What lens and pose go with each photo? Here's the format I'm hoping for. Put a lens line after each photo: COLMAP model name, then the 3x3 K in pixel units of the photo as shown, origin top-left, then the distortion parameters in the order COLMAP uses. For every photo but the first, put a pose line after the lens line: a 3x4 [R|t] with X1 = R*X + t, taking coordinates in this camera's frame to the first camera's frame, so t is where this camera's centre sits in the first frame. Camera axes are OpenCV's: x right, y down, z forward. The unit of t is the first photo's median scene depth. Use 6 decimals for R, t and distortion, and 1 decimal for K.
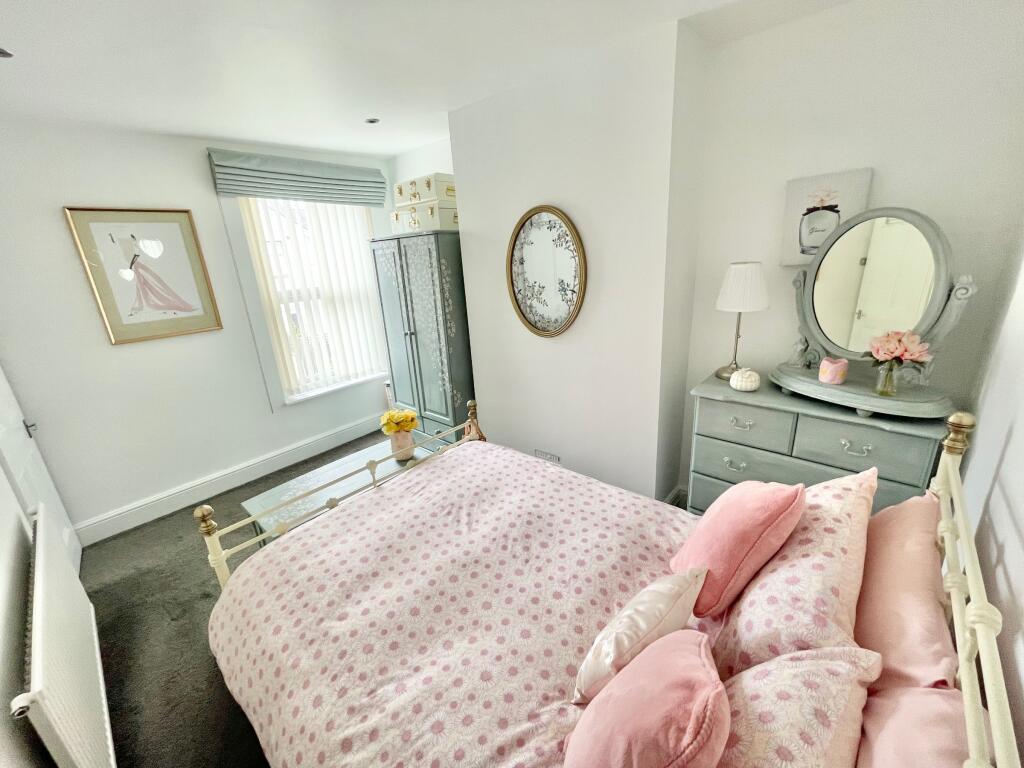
lens RADIAL K [[411.9, 0, 510.9], [0, 411.9, 384.5], [0, 0, 1]] dist [-0.003873, -0.000656]
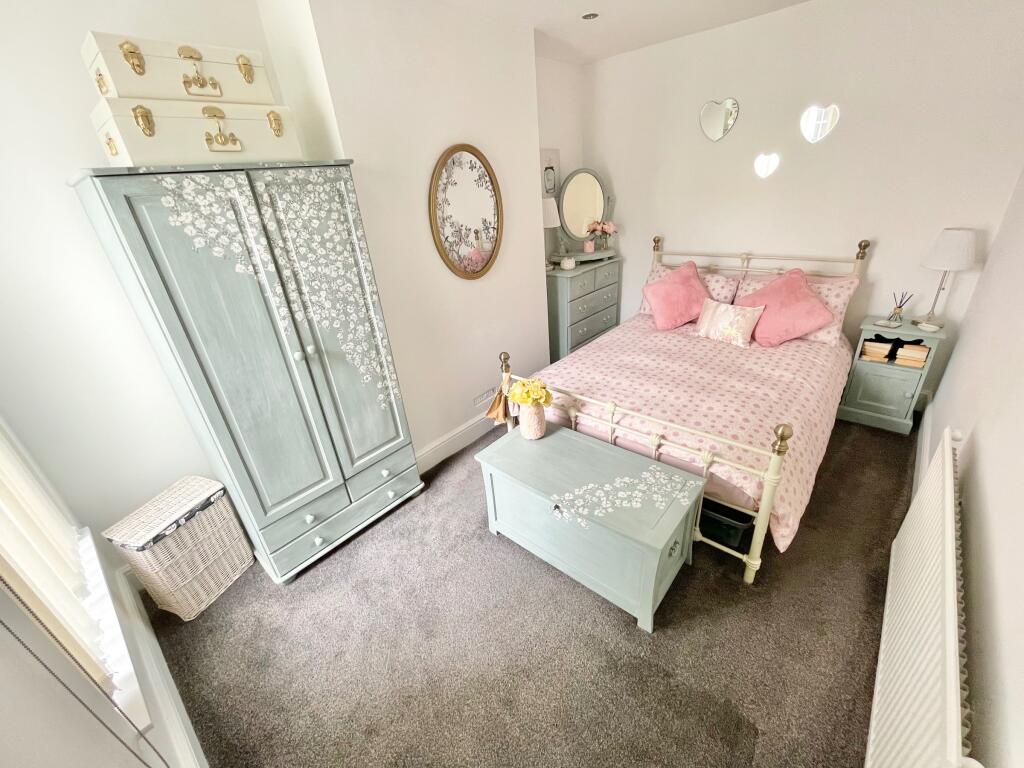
lens RADIAL K [[411.9, 0, 509.5], [0, 411.9, 384.1], [0, 0, 1]] dist [-0.003873, -0.000656]
pose [[0.009451, -0.387836, 0.921680, -1.051241], [0.383478, 0.852654, 0.354859, -0.242830], [-0.923502, 0.350090, 0.156785, 0.921009]]
